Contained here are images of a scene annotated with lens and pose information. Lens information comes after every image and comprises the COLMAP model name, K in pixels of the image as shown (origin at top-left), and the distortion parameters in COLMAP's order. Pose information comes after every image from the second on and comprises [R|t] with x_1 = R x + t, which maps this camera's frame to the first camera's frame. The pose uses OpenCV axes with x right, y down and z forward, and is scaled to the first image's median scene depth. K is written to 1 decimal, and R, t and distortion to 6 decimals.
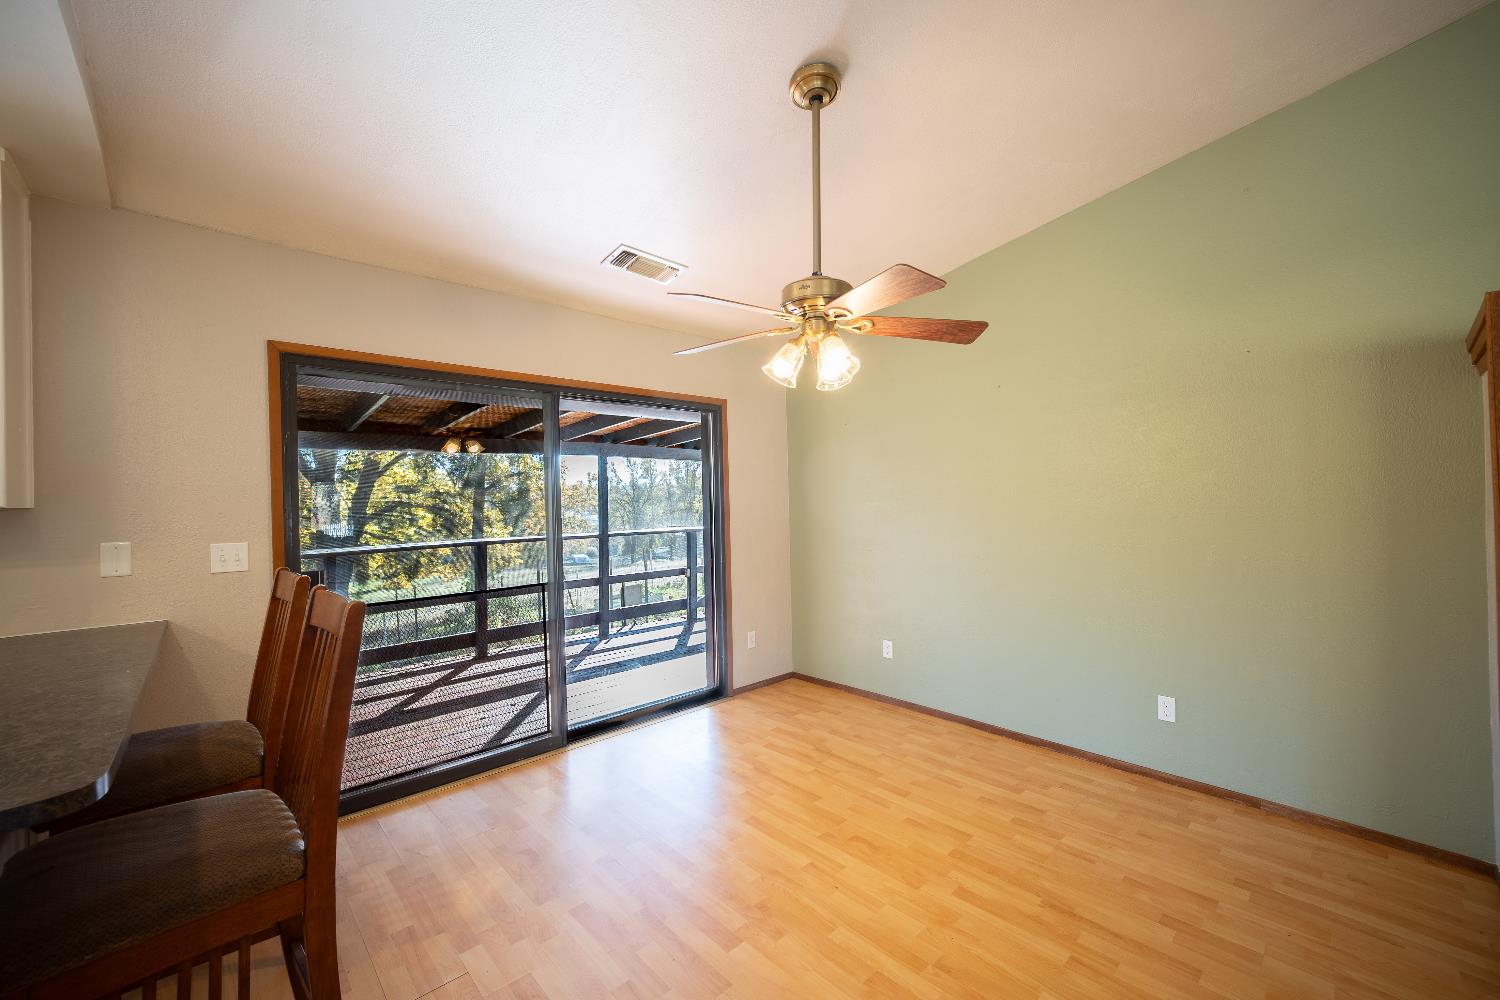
lens RADIAL K [[594.5, 0, 751.4], [0, 594.5, 499.4], [0, 0, 1]] dist [-0.018939, 0.001431]
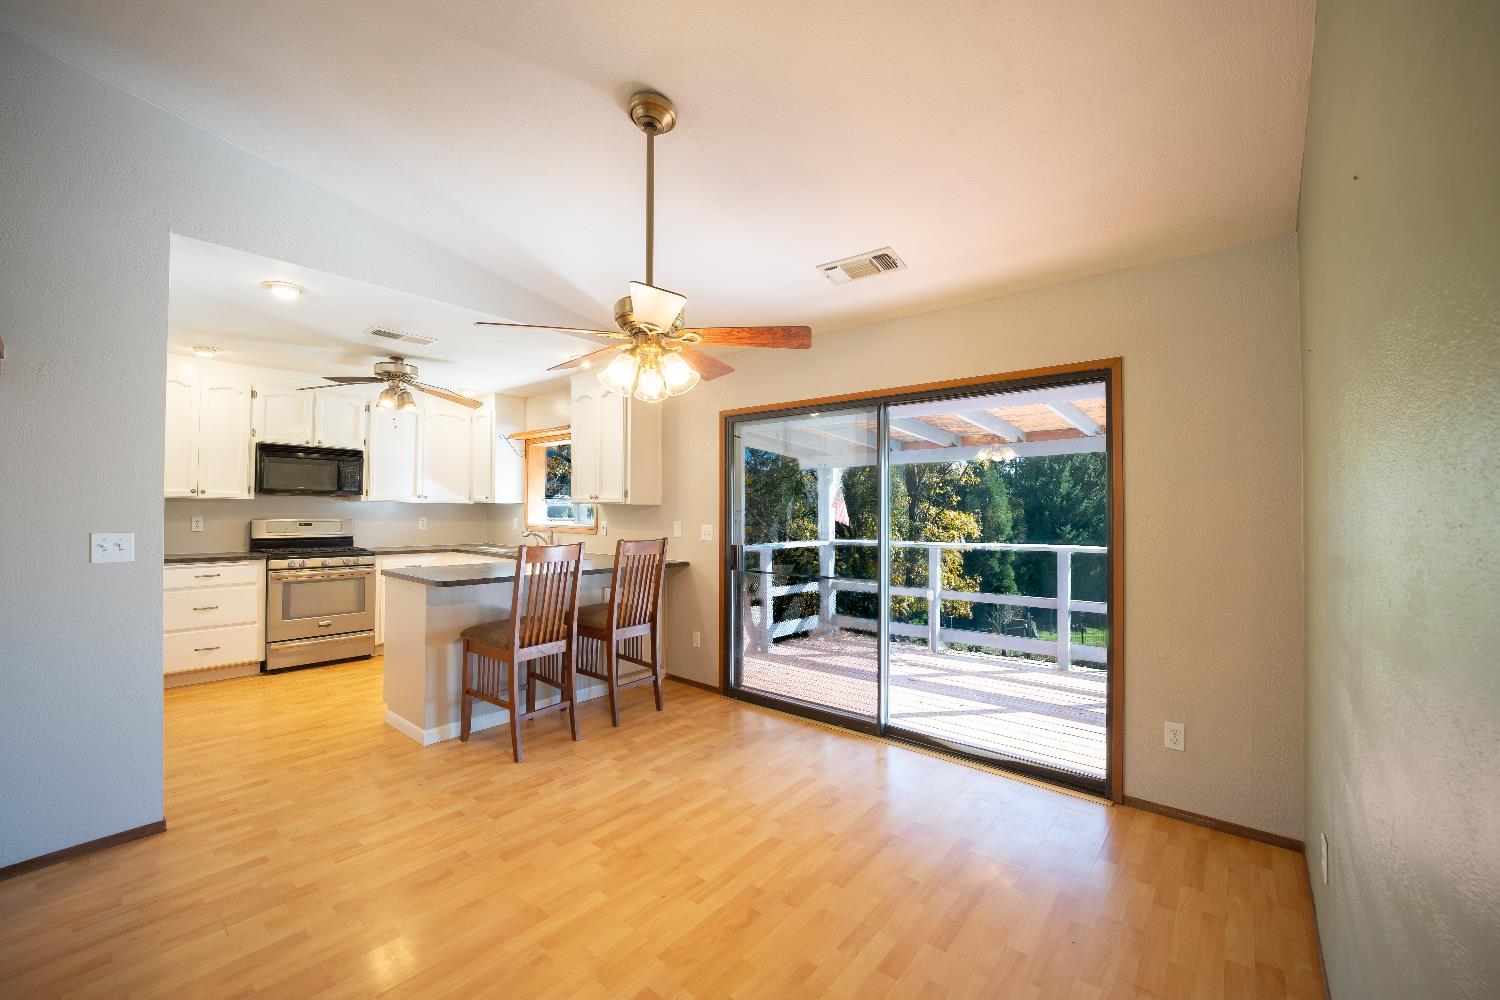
lens RADIAL K [[594.5, 0, 746.1], [0, 594.5, 503.6], [0, 0, 1]] dist [-0.018939, 0.001431]
pose [[0.123826, 0.006238, -0.992284, 0.764653], [-0.005211, 0.999971, 0.005636, -0.007450], [0.992290, 0.004472, 0.123855, 0.676808]]
